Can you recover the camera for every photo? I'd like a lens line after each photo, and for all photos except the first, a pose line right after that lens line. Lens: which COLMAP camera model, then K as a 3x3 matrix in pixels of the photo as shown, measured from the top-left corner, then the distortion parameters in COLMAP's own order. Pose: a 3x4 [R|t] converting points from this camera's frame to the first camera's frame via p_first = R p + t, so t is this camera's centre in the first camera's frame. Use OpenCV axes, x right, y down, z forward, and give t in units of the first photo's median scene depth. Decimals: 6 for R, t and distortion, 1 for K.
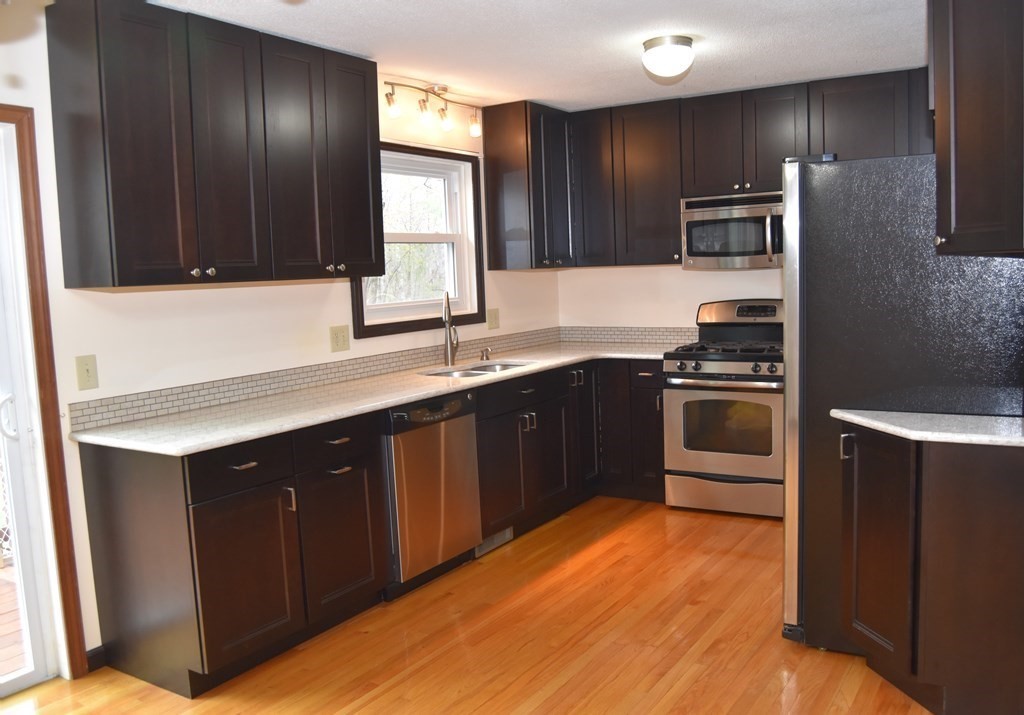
lens RADIAL K [[860.0, 0, 554.5], [0, 860.0, 363.0], [0, 0, 1]] dist [-0.100724, 0.041861]
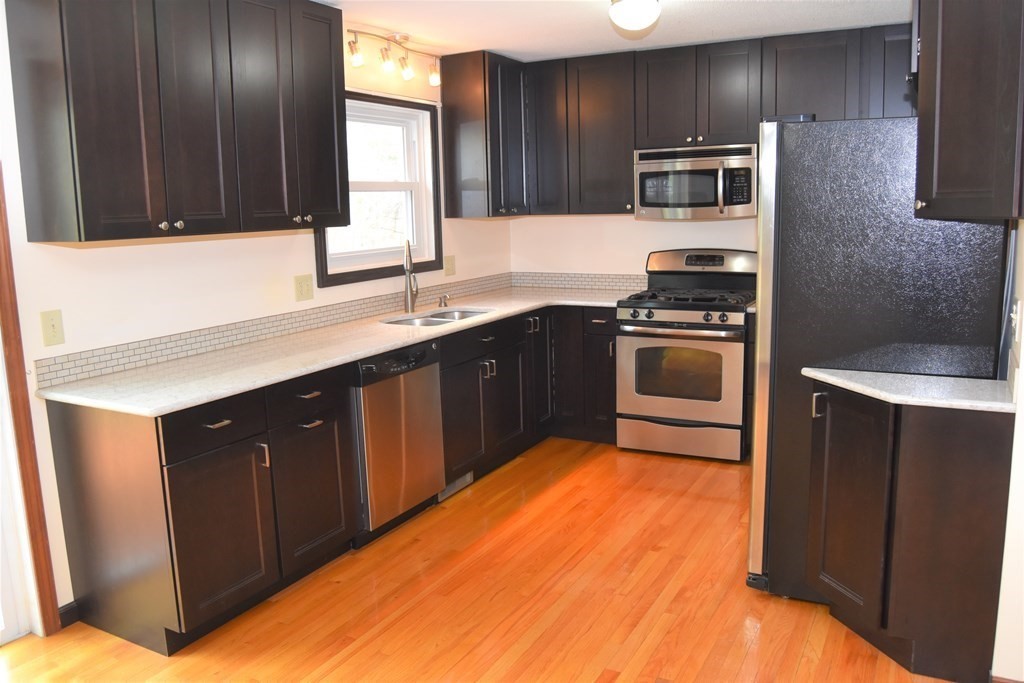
lens RADIAL K [[802.8, 0, 517.7], [0, 802.8, 336.9], [0, 0, 1]] dist [-0.096226, 0.030851]
pose [[0.999026, 0.003461, 0.043986, -0.036713], [-0.005751, 0.998628, 0.052042, -0.019082], [-0.043745, -0.052245, 0.997676, 0.044381]]
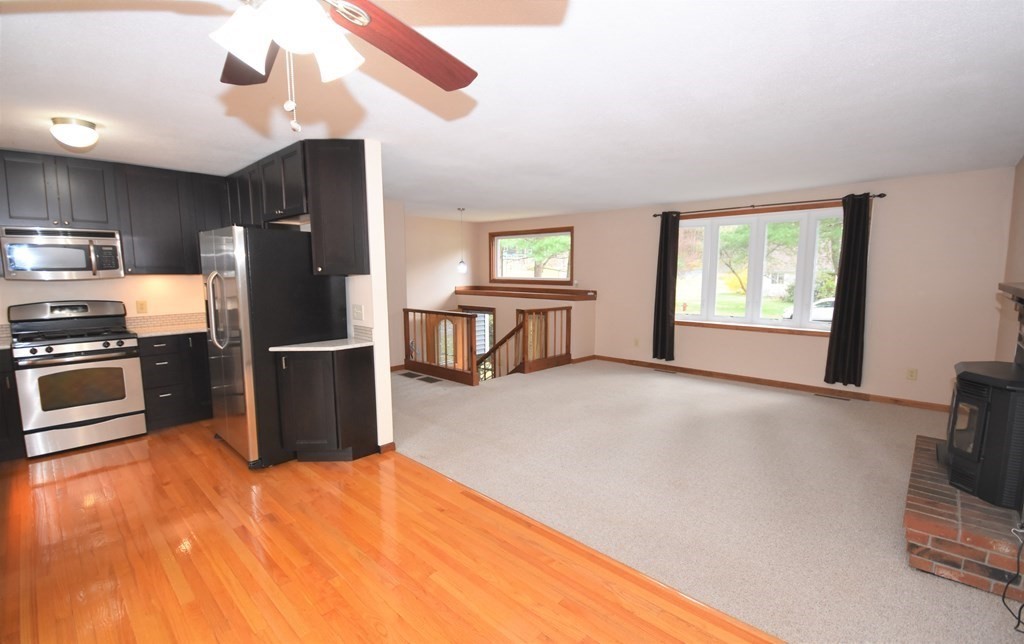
lens RADIAL K [[453.8, 0, 521.4], [0, 453.8, 329.2], [0, 0, 1]] dist [-0.012084, -0.002654]
pose [[0.200283, -0.088979, 0.975689, -0.400433], [0.098158, 0.992679, 0.070379, -0.005130], [-0.974808, 0.081676, 0.207551, 0.103483]]
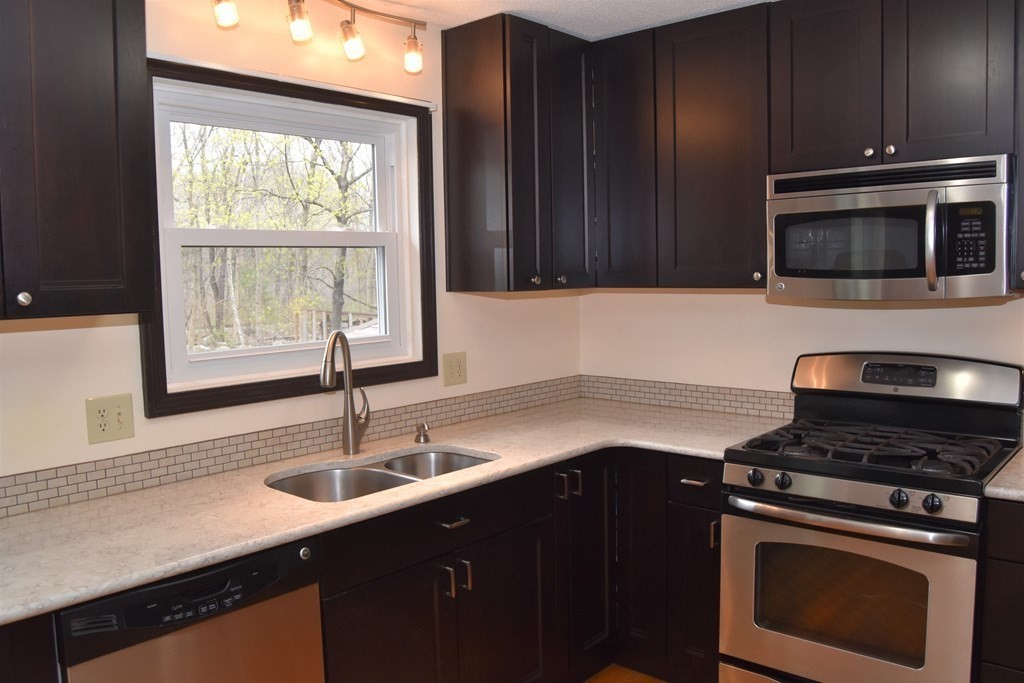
lens RADIAL K [[802.8, 0, 520.3], [0, 802.8, 341.9], [0, 0, 1]] dist [-0.096226, 0.030851]
pose [[0.982012, 0.032634, -0.185975, 0.096534], [-0.036129, 0.999228, -0.015434, -0.073040], [0.185328, 0.021875, 0.982433, 0.494711]]
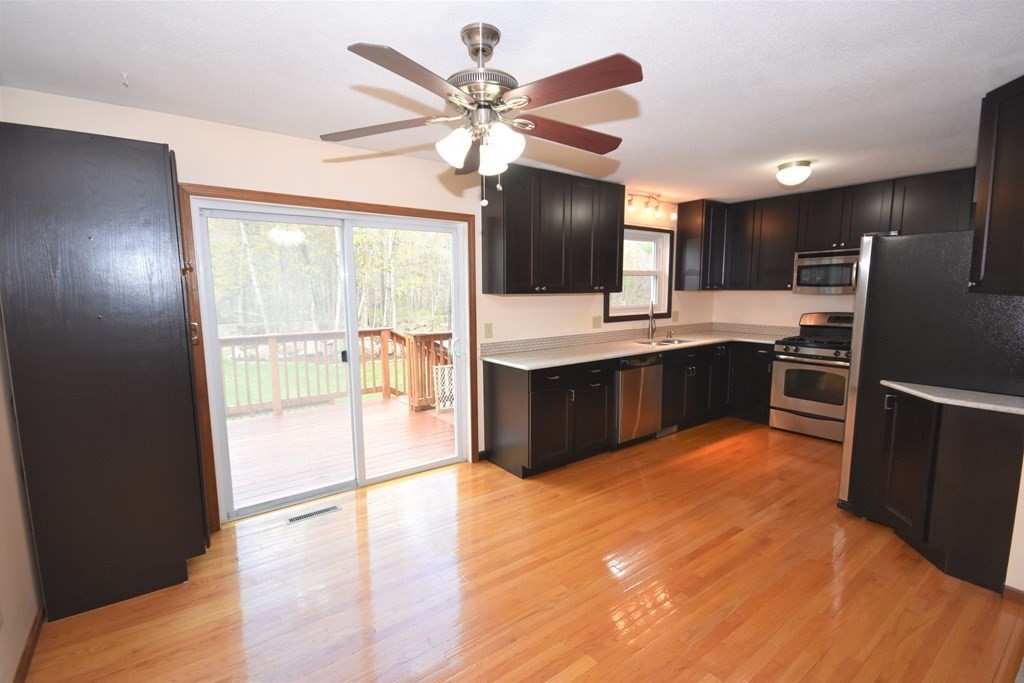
lens RADIAL K [[465.1, 0, 512.6], [0, 465.1, 347.2], [0, 0, 1]] dist [0.006698, -0.004444]
pose [[0.920998, 0.077914, -0.381696, -0.004797], [-0.067975, 0.996906, 0.039477, 0.000811], [0.383590, -0.010412, 0.923445, -0.102153]]
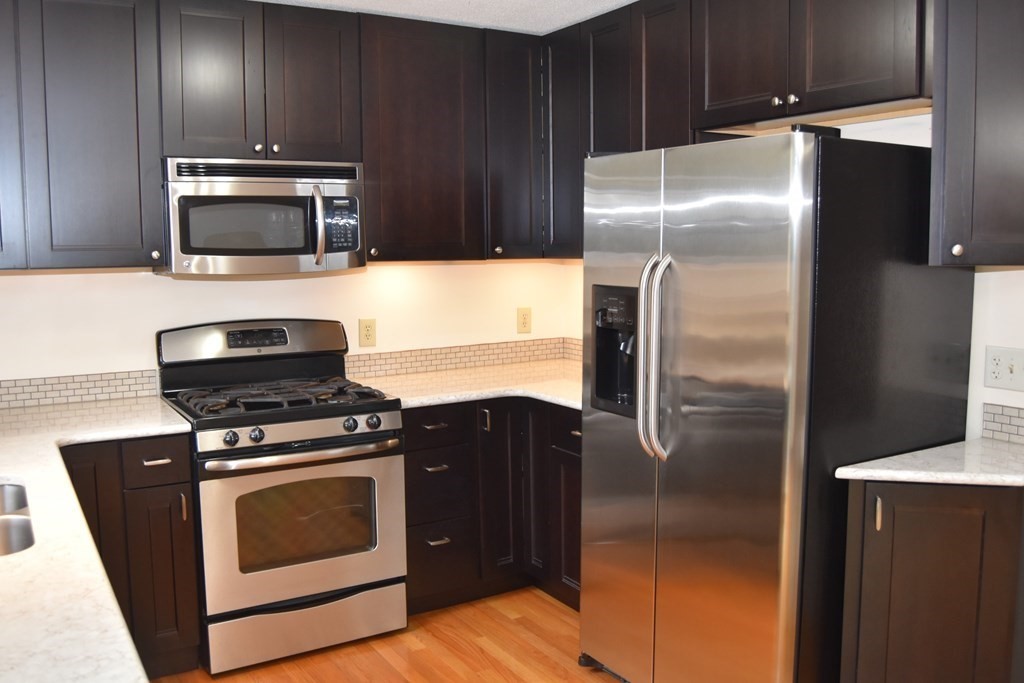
lens RADIAL K [[898.7, 0, 511.7], [0, 898.7, 344.9], [0, 0, 1]] dist [-0.079765, -0.001289]
pose [[0.475401, -0.067070, 0.877209, -0.313478], [0.086851, 0.995797, 0.029068, -0.065333], [-0.875472, 0.062368, 0.479228, 0.554075]]
